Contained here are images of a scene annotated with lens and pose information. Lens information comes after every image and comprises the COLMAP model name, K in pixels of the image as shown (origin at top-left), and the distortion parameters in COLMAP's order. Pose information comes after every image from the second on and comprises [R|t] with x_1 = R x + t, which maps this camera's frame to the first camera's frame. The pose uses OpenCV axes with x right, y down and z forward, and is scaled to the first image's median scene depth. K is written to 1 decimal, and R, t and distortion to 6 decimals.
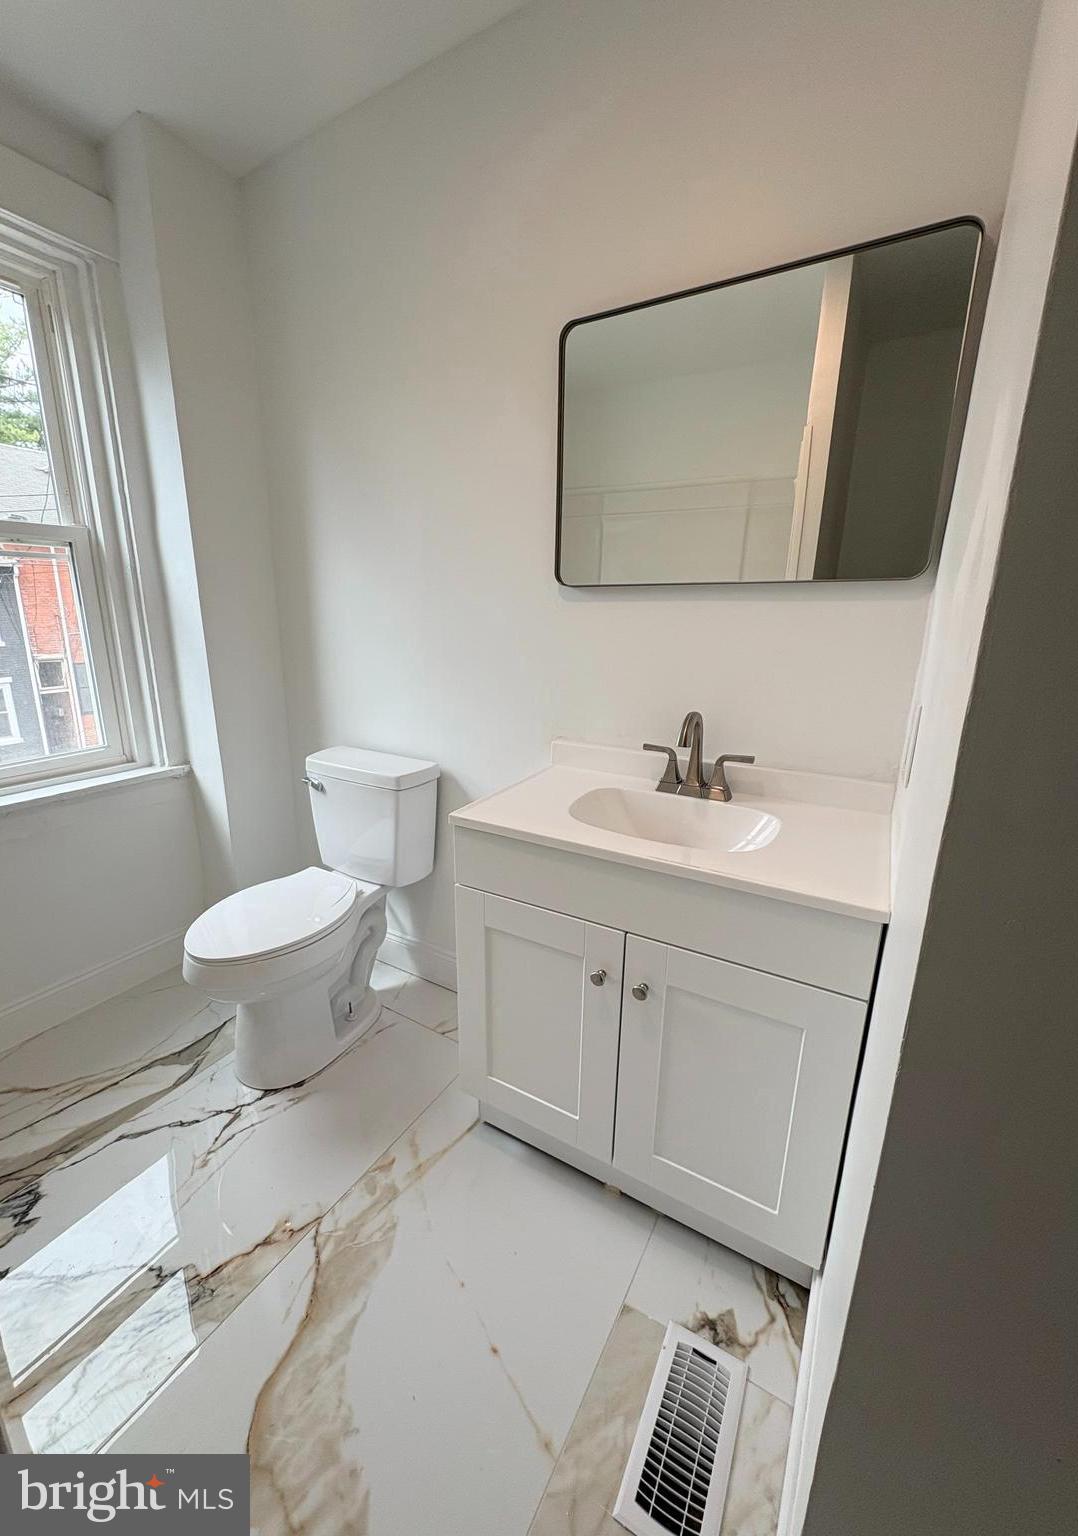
lens RADIAL K [[613.7, 0, 500.9], [0, 613.7, 769.2], [0, 0, 1]] dist [-0.001572, -0.000754]
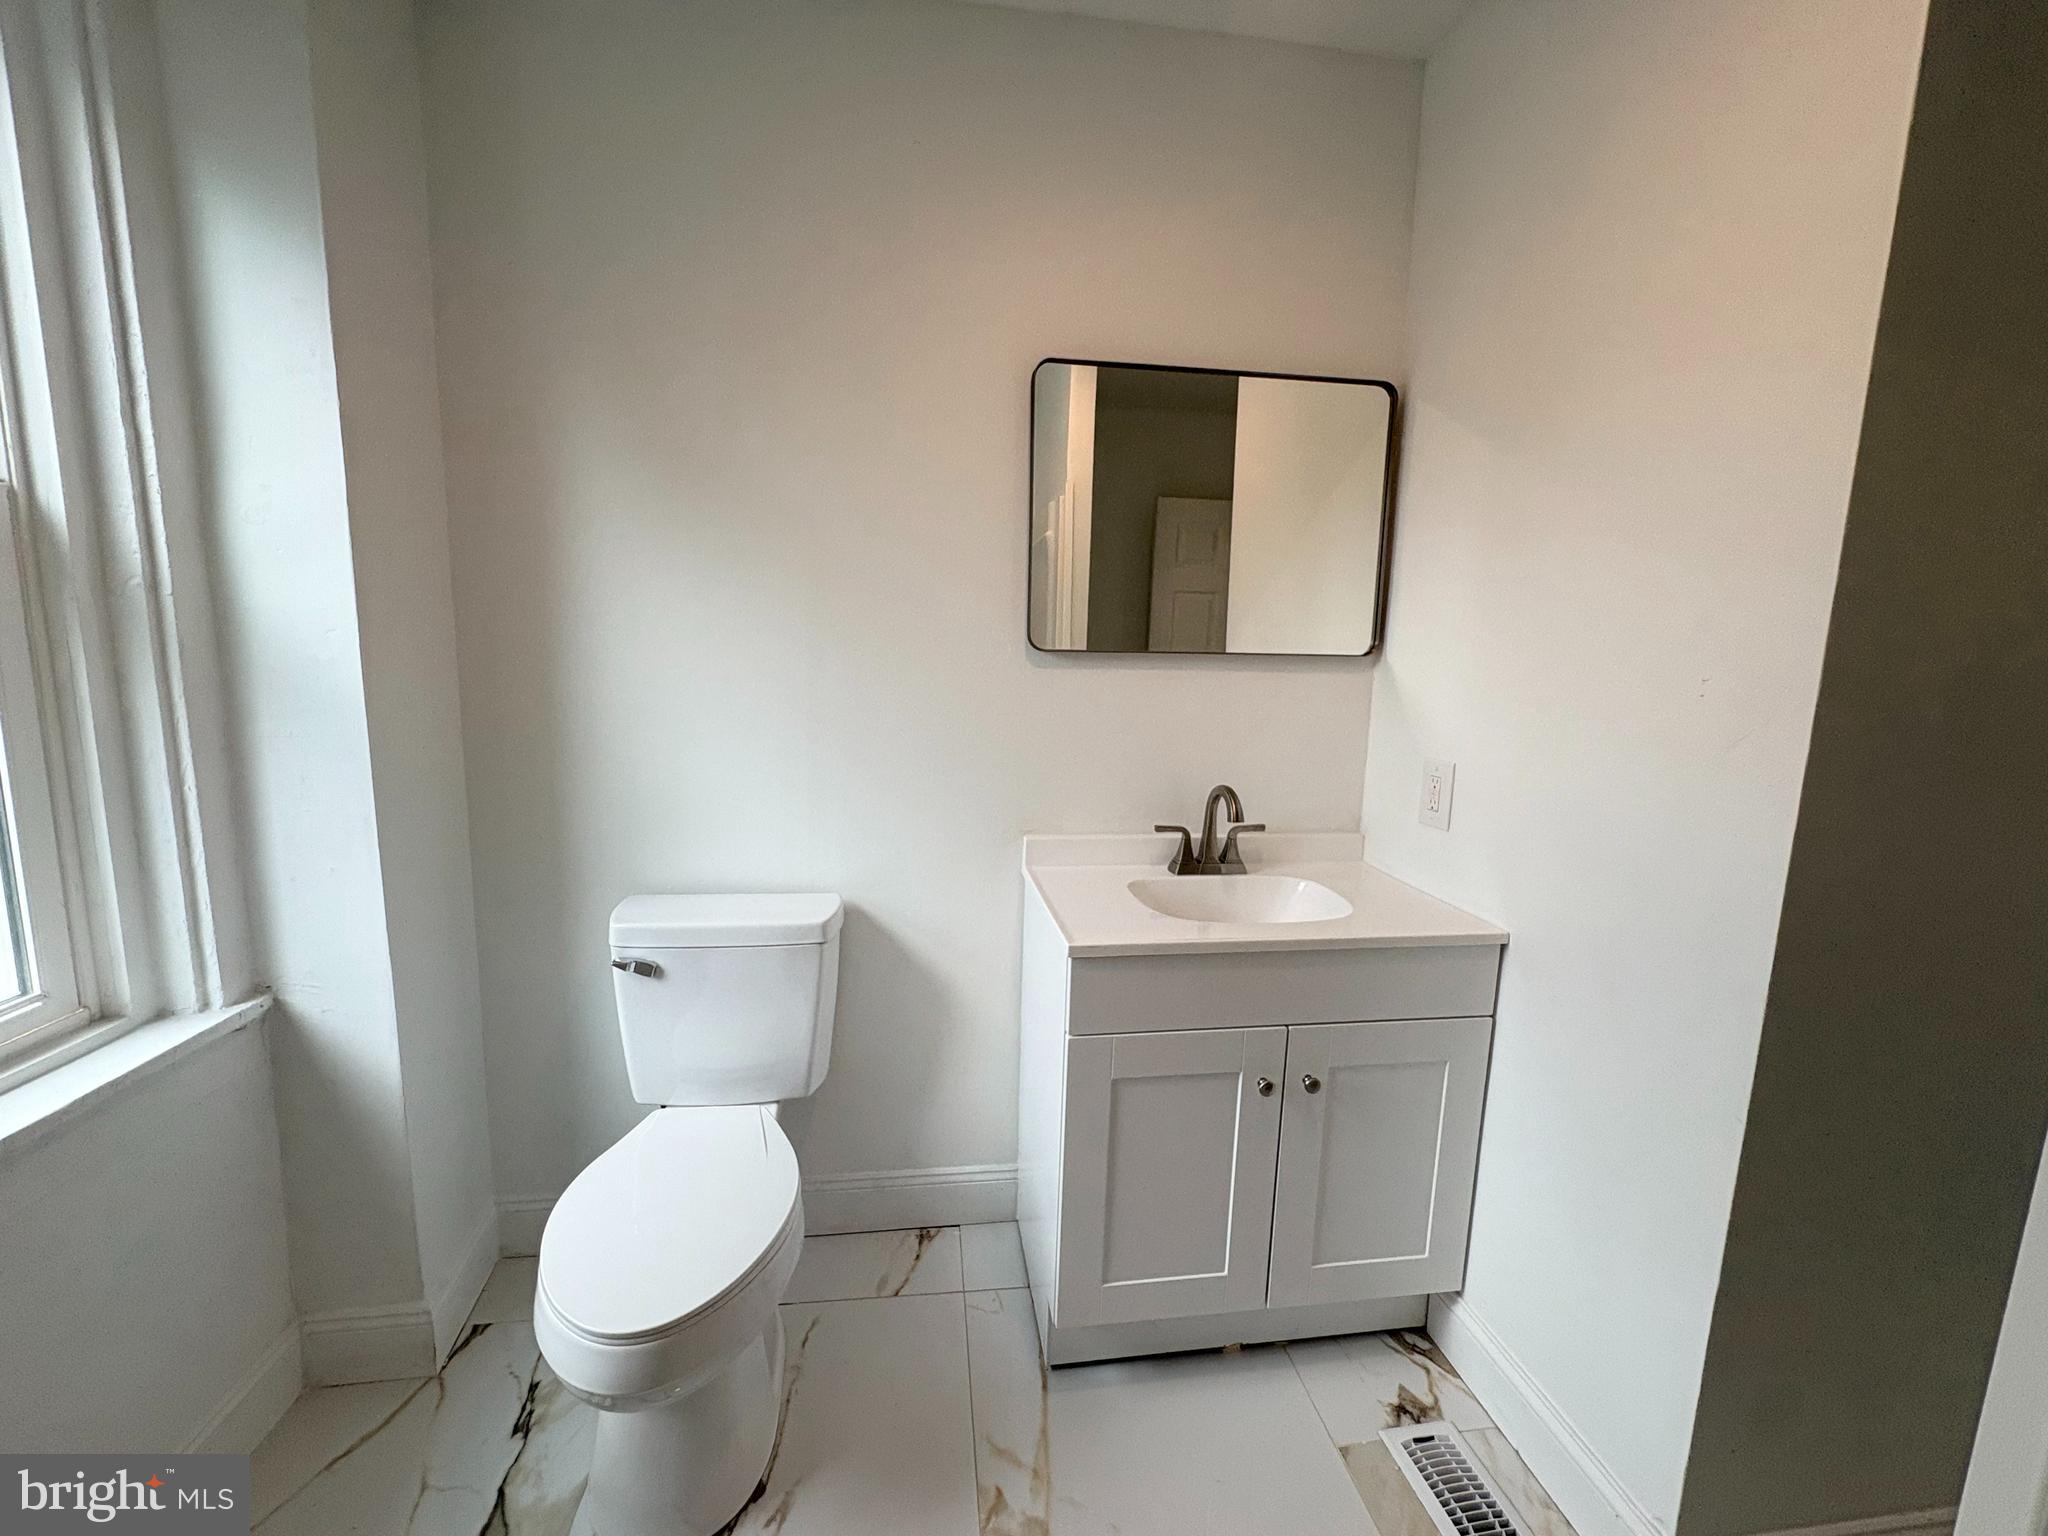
lens RADIAL K [[826.1, 0, 1027.6], [0, 826.1, 768.3], [0, 0, 1]] dist [0.000383, 0.000423]
pose [[0.758172, -0.076235, 0.647583, -0.700690], [0.146327, 0.987704, -0.055040, -0.087148], [-0.635425, 0.136489, 0.760004, 0.195717]]
